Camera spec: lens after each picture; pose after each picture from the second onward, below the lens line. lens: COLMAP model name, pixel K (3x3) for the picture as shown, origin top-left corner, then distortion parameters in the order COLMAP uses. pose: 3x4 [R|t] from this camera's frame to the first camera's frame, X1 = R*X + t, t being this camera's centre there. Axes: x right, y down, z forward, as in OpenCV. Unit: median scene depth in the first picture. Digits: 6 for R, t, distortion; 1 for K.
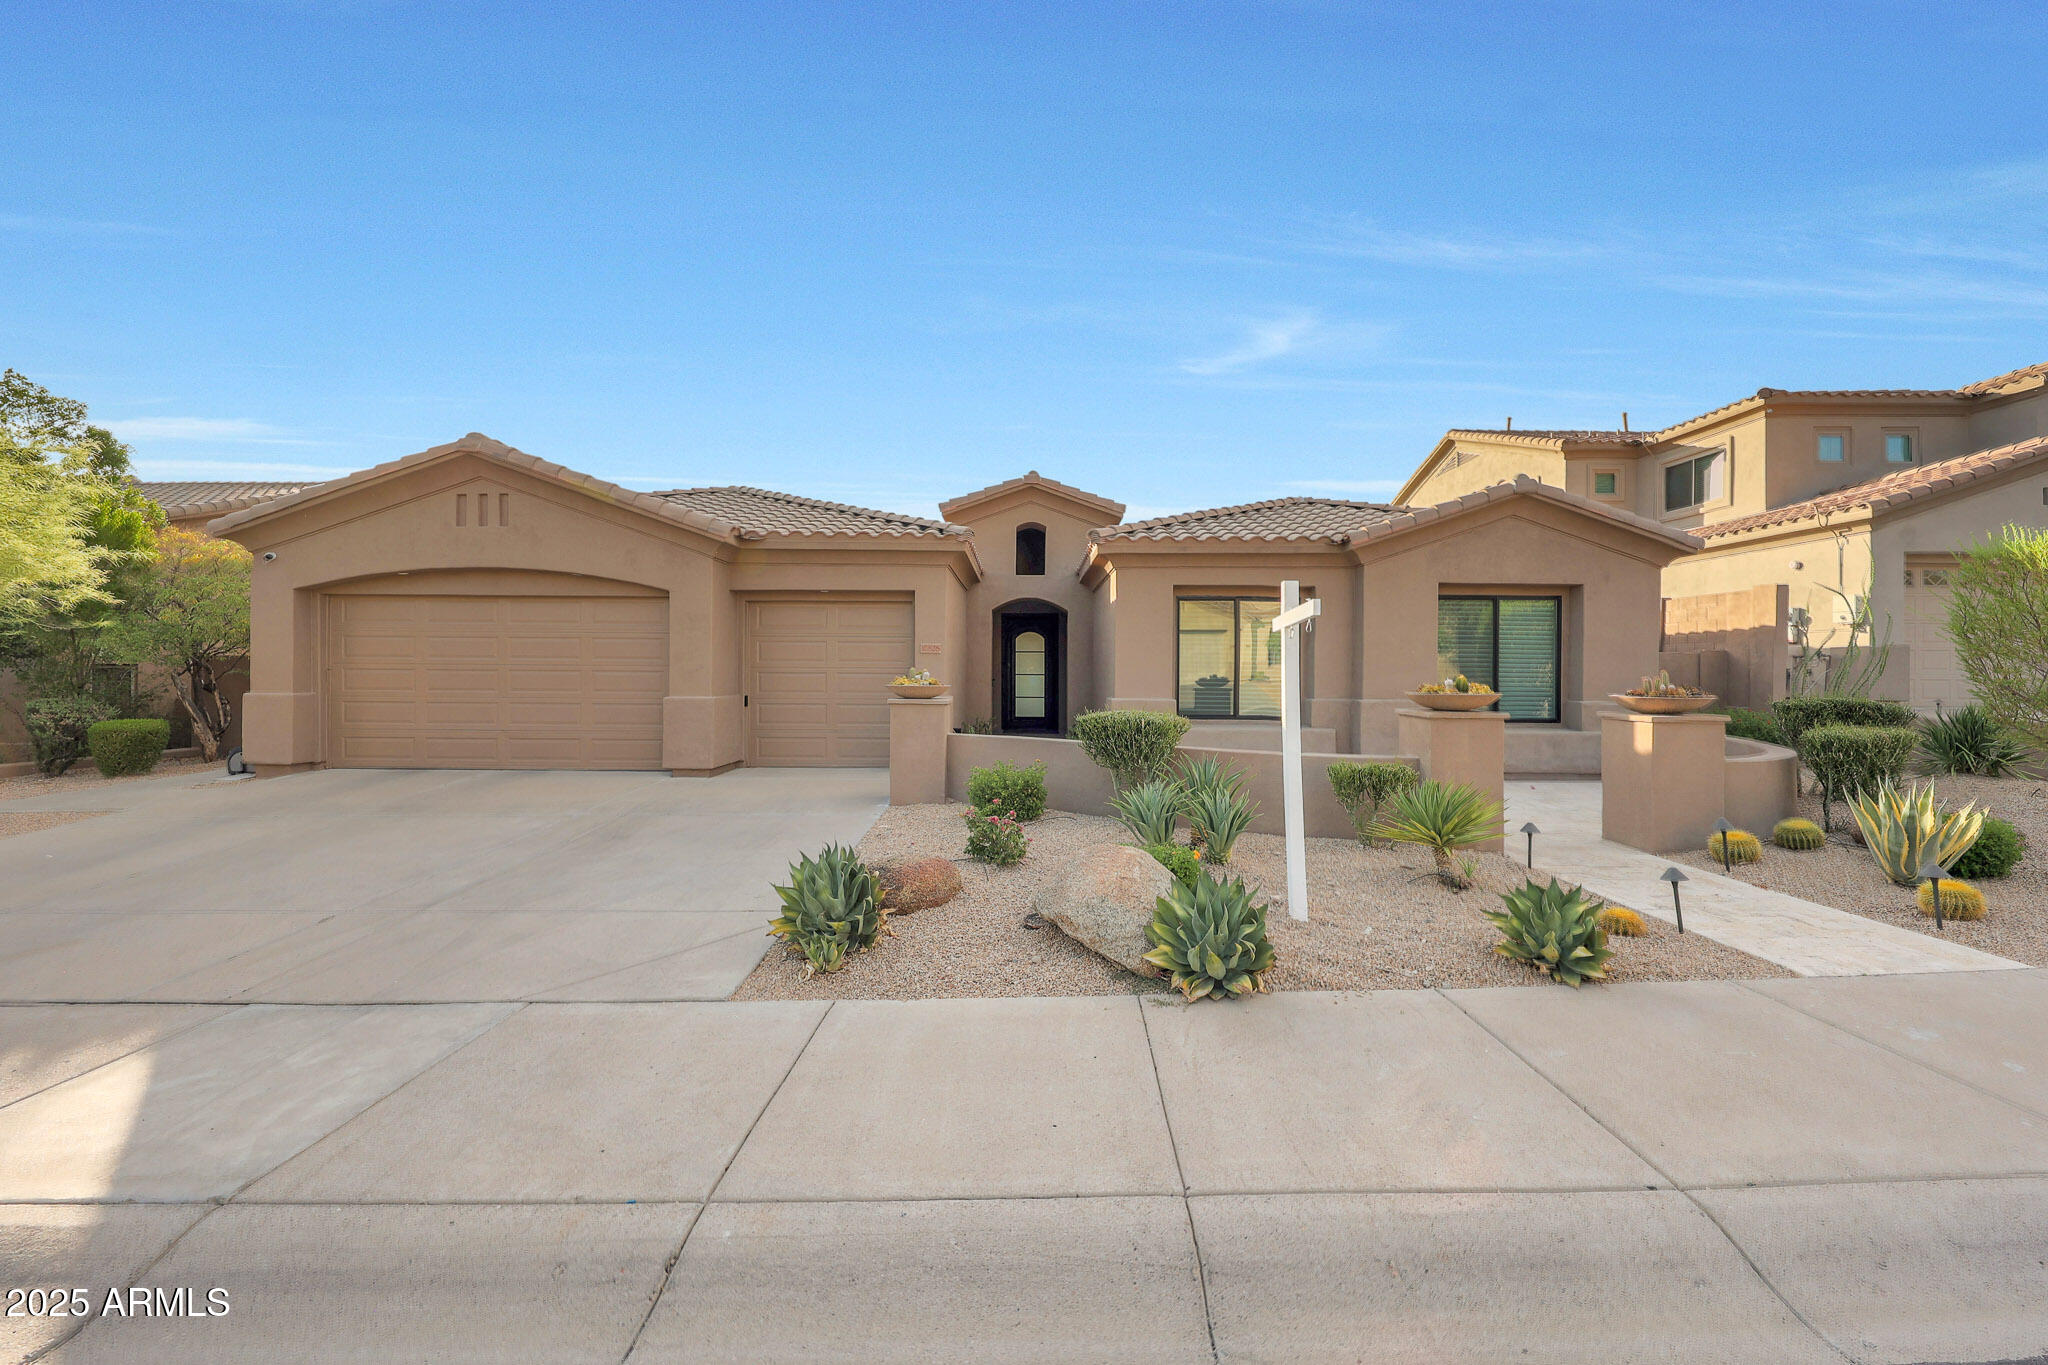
lens RADIAL K [[822.4, 0, 1020.3], [0, 822.4, 675.5], [0, 0, 1]] dist [-0.008896, -0.000223]
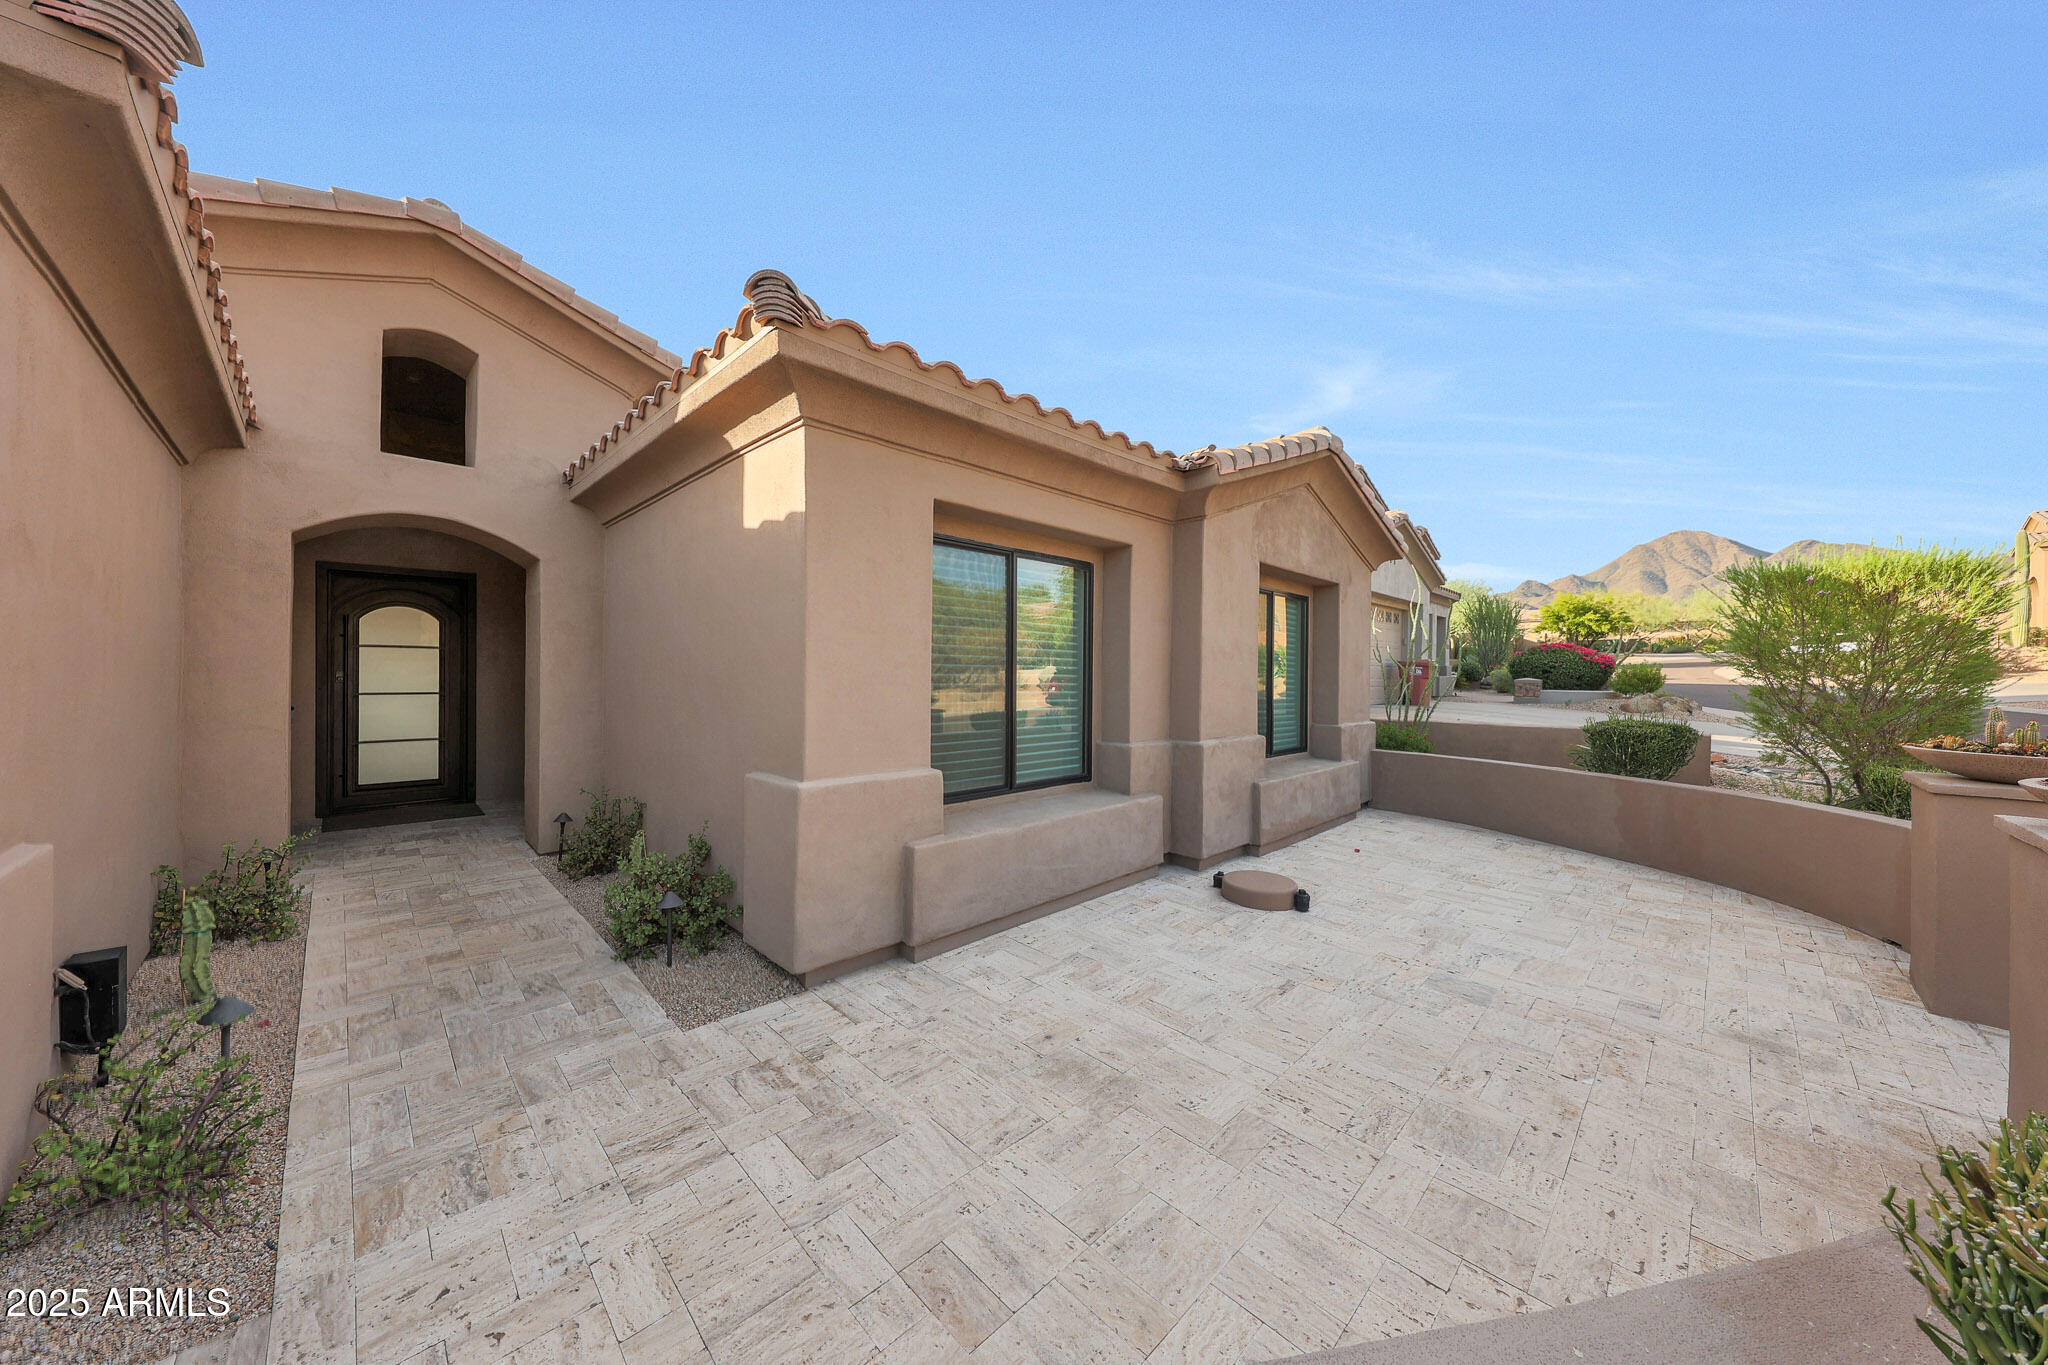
lens RADIAL K [[686.1, 0, 1023.4], [0, 686.1, 675.1], [0, 0, 1]] dist [-0.000990, -0.000055]
pose [[0.701428, -0.003587, 0.712731, -0.021454], [0.001801, 0.999993, 0.003260, -0.014125], [-0.712738, -0.001004, 0.701430, 0.510535]]
